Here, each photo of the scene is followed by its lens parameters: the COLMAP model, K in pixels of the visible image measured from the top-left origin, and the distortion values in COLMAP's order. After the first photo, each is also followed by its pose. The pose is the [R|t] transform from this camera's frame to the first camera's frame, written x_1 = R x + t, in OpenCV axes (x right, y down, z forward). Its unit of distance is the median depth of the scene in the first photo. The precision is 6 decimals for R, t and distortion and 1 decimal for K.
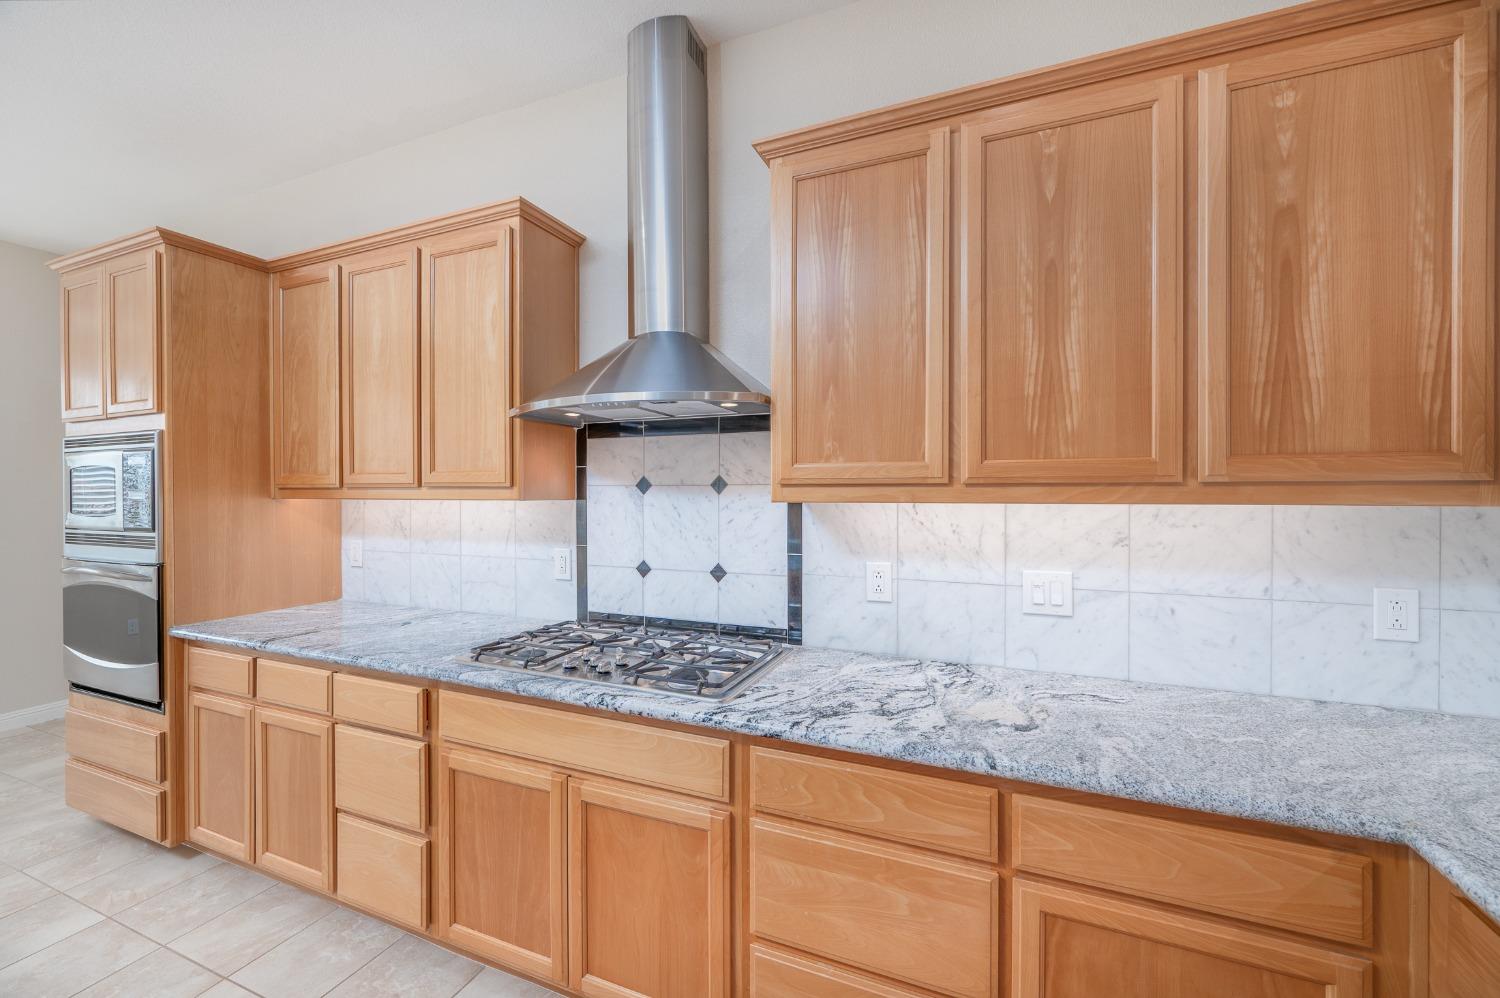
lens RADIAL K [[602.0, 0, 750.0], [0, 602.0, 499.0], [0, 0, 1]] dist [-0.000310, -0.000039]
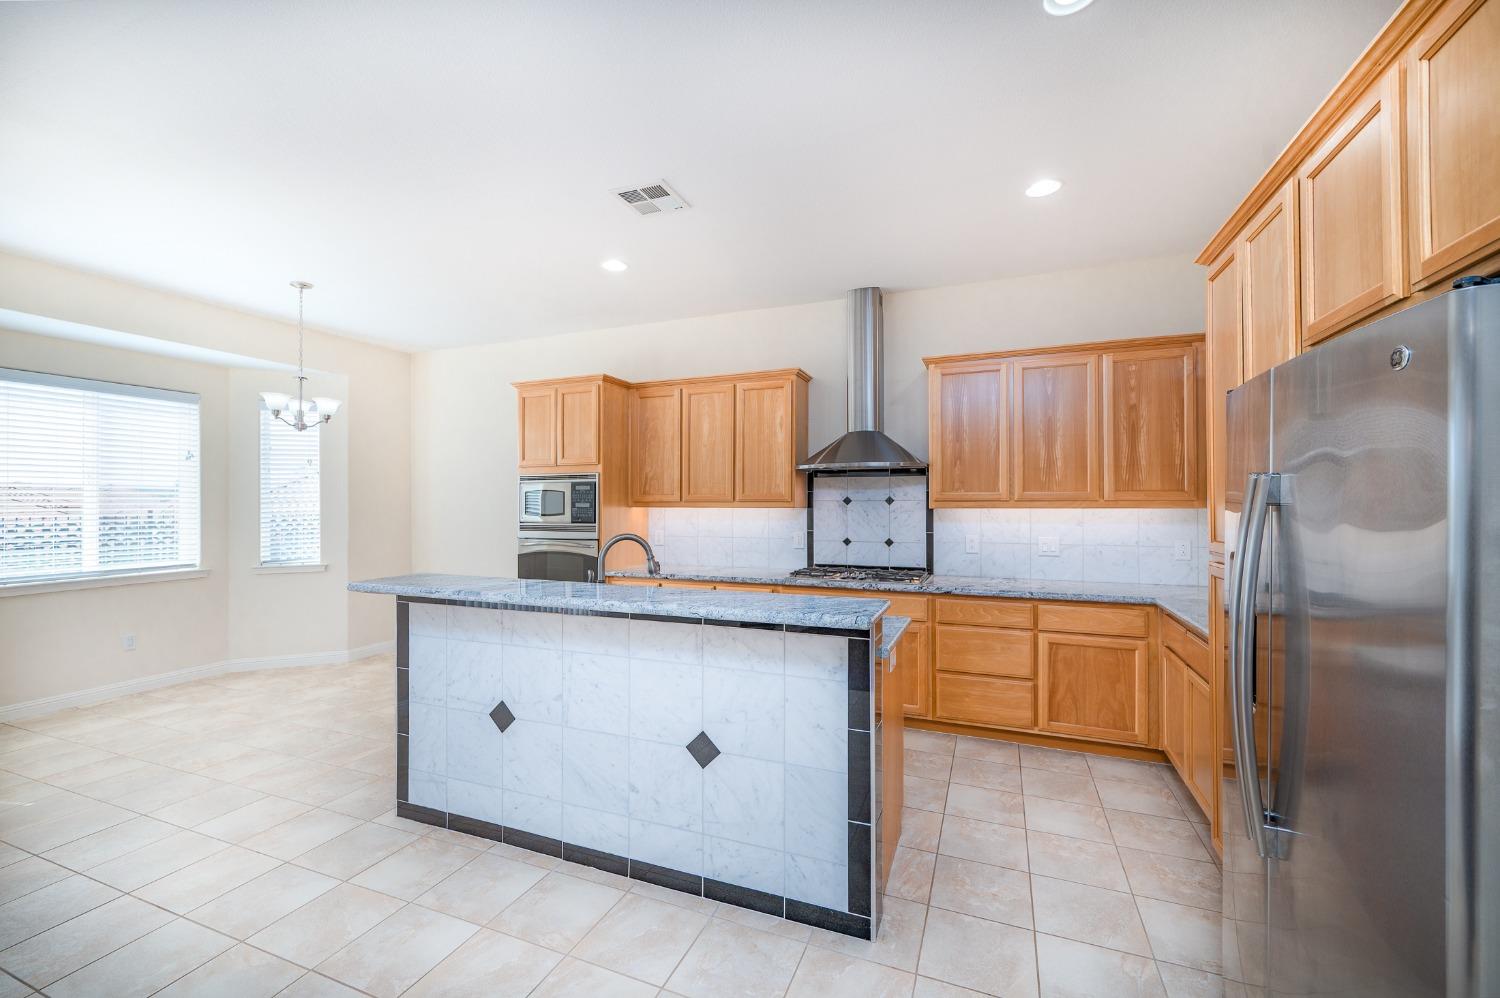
lens RADIAL K [[678.9, 0, 674.4], [0, 678.9, 503.4], [0, 0, 1]] dist [-0.001041, 0.000029]
pose [[0.999424, 0.002476, -0.033841, -0.920873], [-0.003056, 0.999849, -0.017096, 0.036842], [0.033794, 0.017189, 0.999281, -1.784211]]
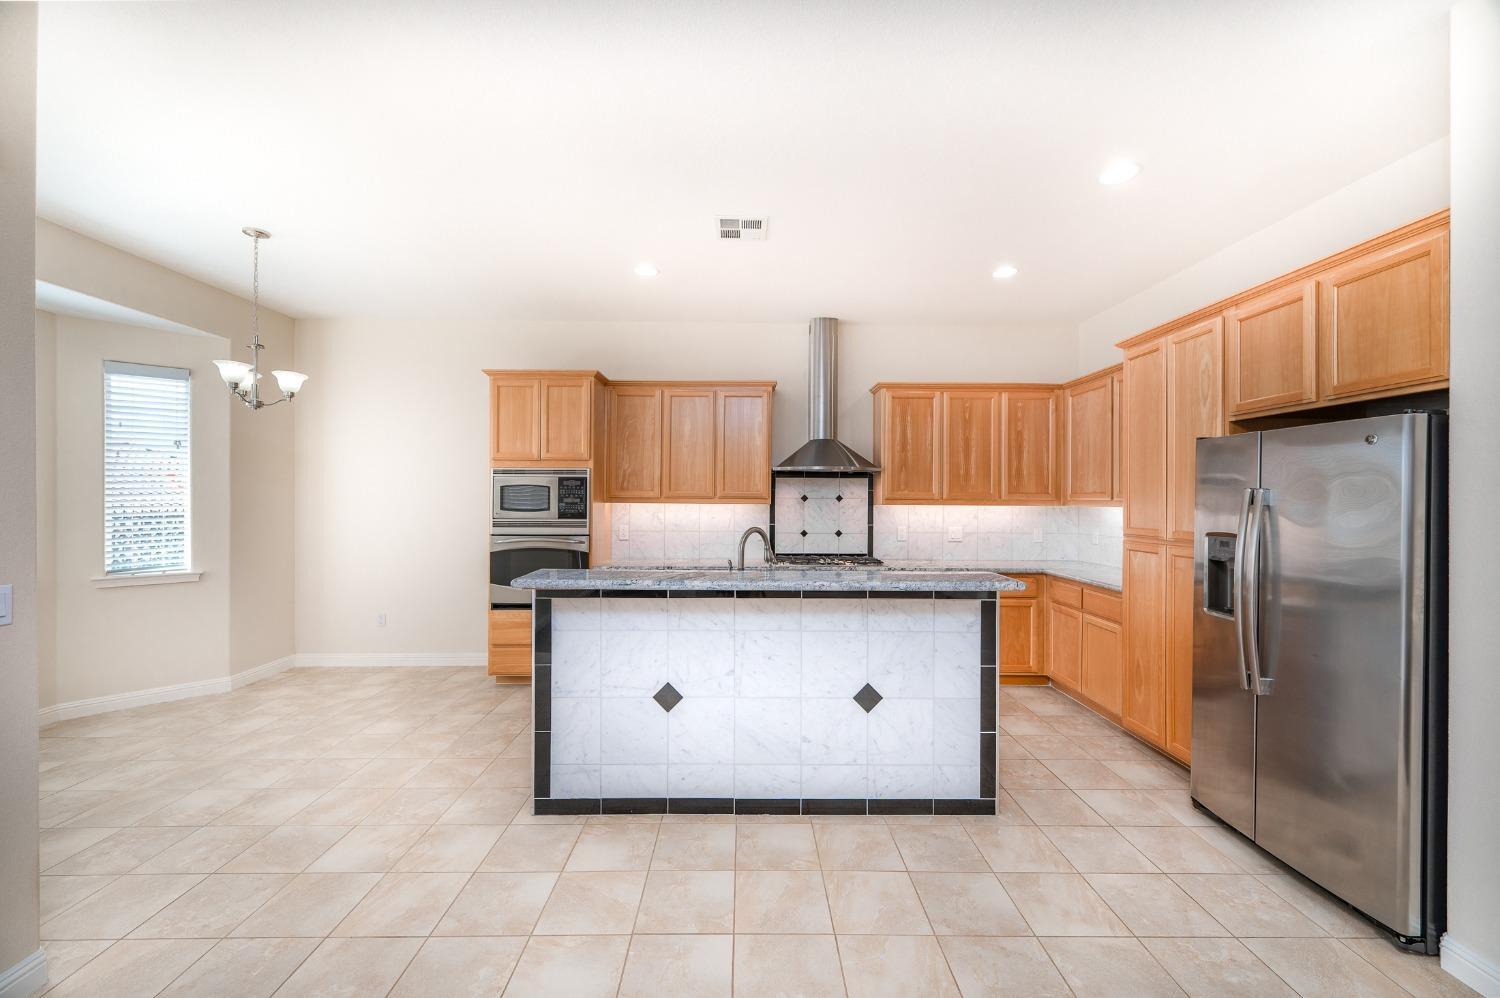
lens RADIAL K [[728.4, 0, 688.9], [0, 728.4, 505.4], [0, 0, 1]] dist [0.001132, -0.000043]
pose [[0.913463, 0.005723, 0.406882, -2.367029], [-0.002754, 0.999965, -0.007882, 0.039505], [-0.406913, 0.006079, 0.913447, -1.938244]]
